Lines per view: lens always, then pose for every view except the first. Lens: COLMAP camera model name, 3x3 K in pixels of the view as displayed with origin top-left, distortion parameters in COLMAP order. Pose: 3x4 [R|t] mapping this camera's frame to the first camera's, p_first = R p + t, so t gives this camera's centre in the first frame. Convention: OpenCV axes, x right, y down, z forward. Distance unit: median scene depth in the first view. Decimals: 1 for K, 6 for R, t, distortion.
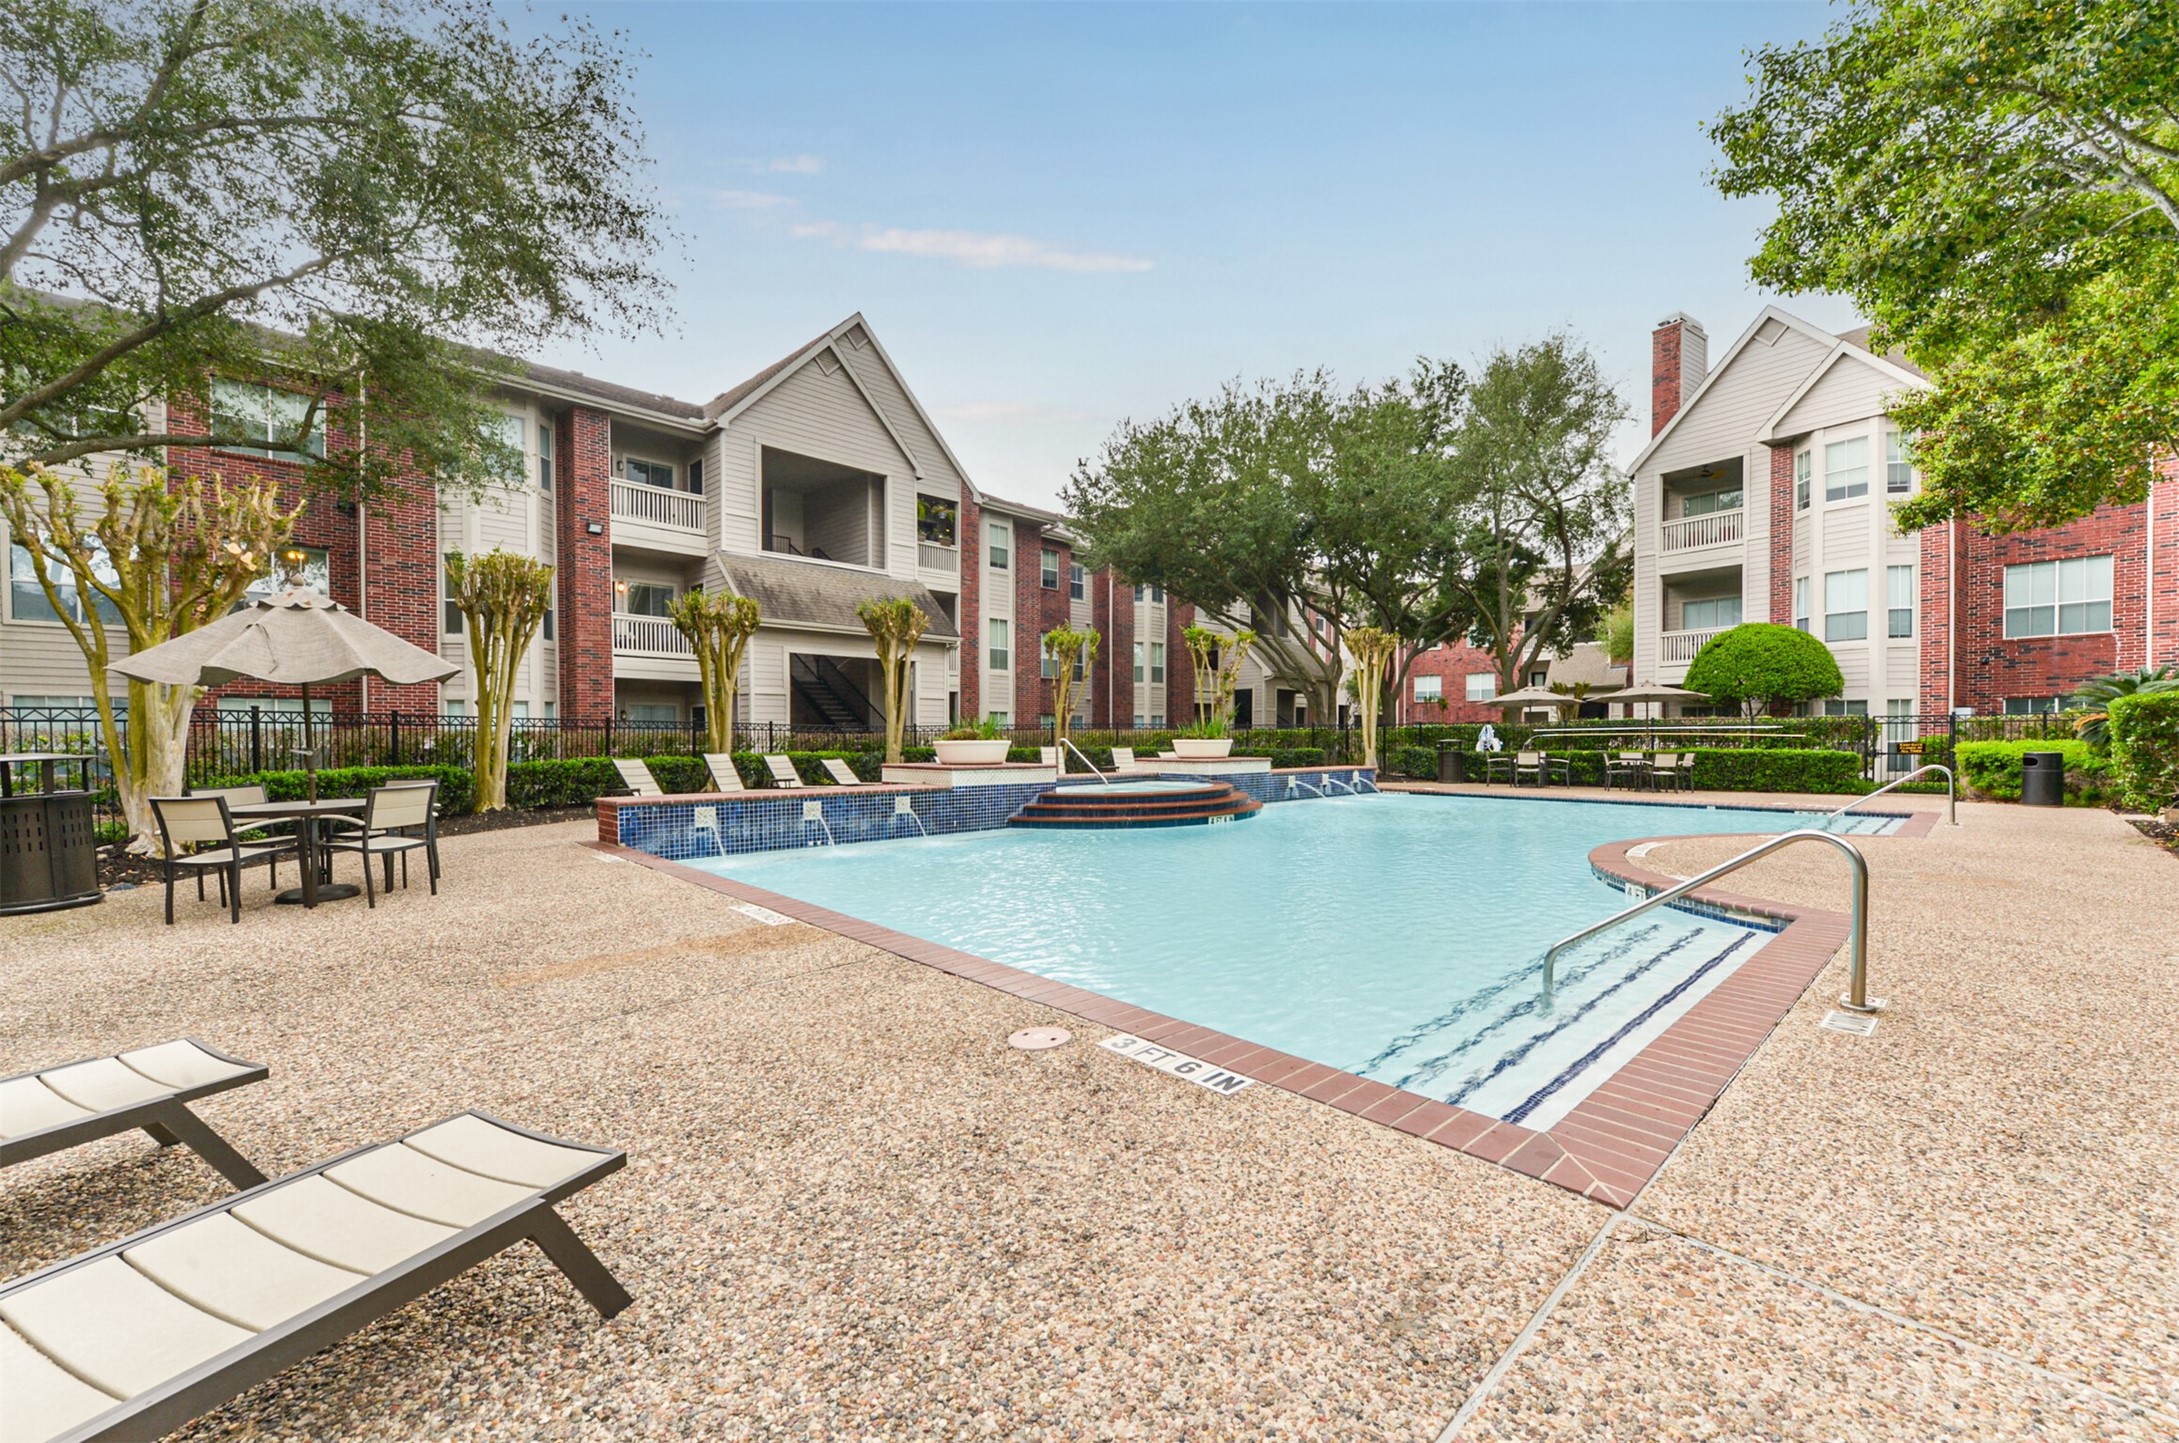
lens RADIAL K [[856.9, 0, 1065.8], [0, 856.9, 739.2], [0, 0, 1]] dist [0.001398, -0.000831]
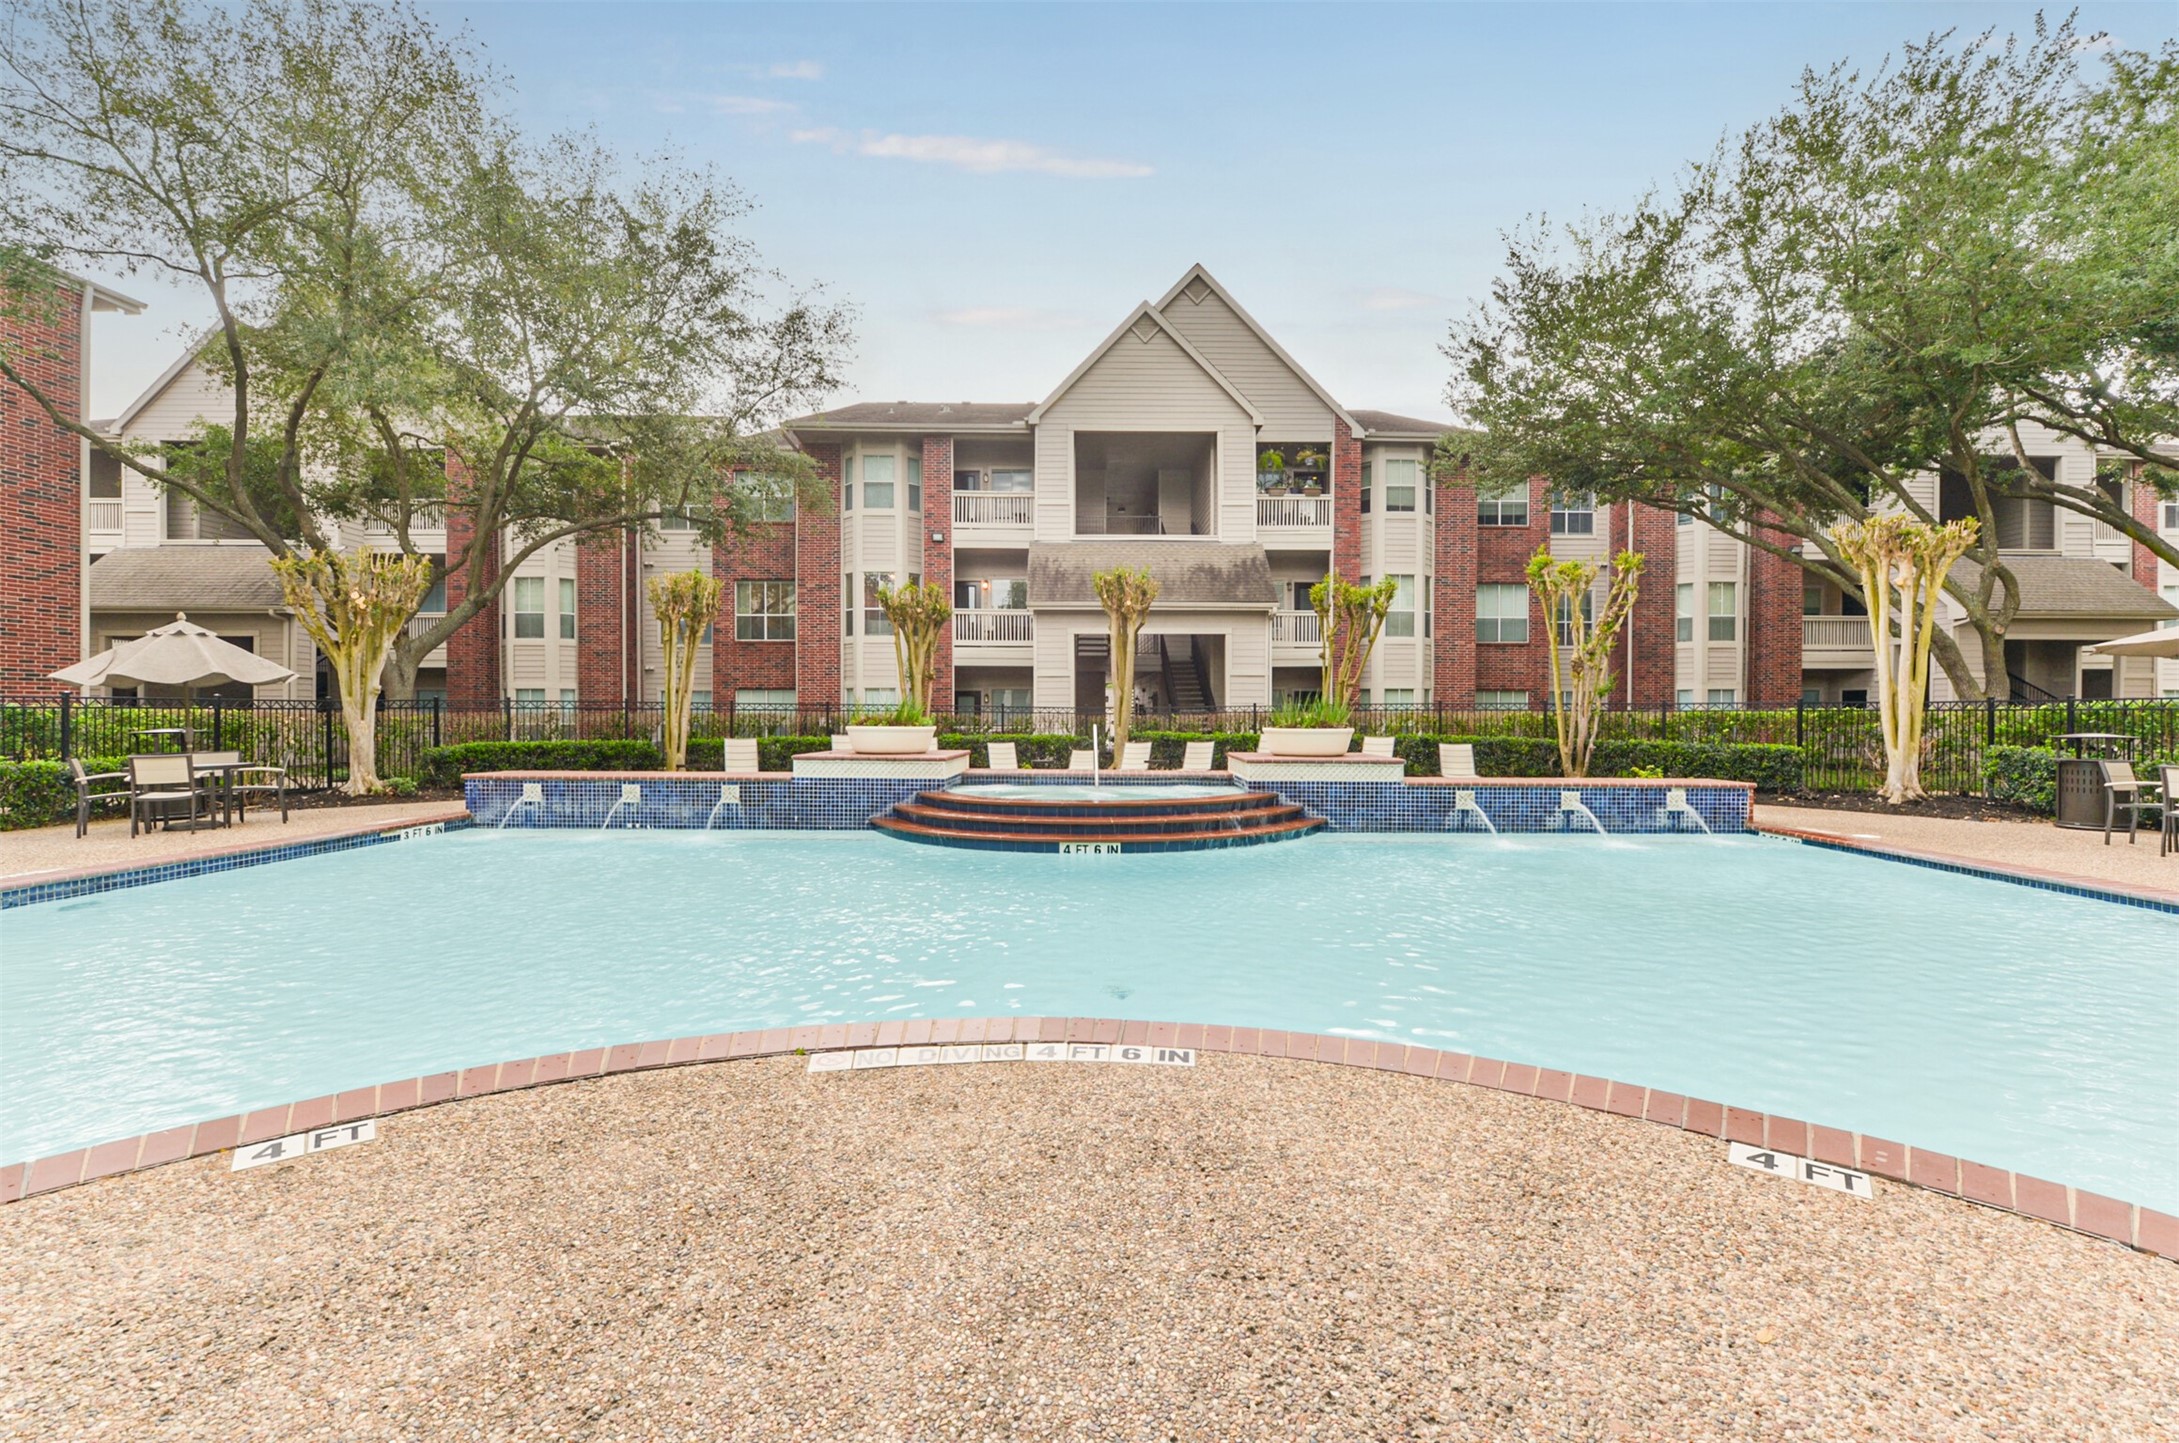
lens RADIAL K [[856.9, 0, 1084.0], [0, 856.9, 707.7], [0, 0, 1]] dist [0.001398, -0.000831]
pose [[0.716314, -0.001370, -0.697777, 0.338169], [-0.007453, 0.999926, -0.009615, -0.005831], [0.697738, 0.012088, 0.716251, 0.266985]]
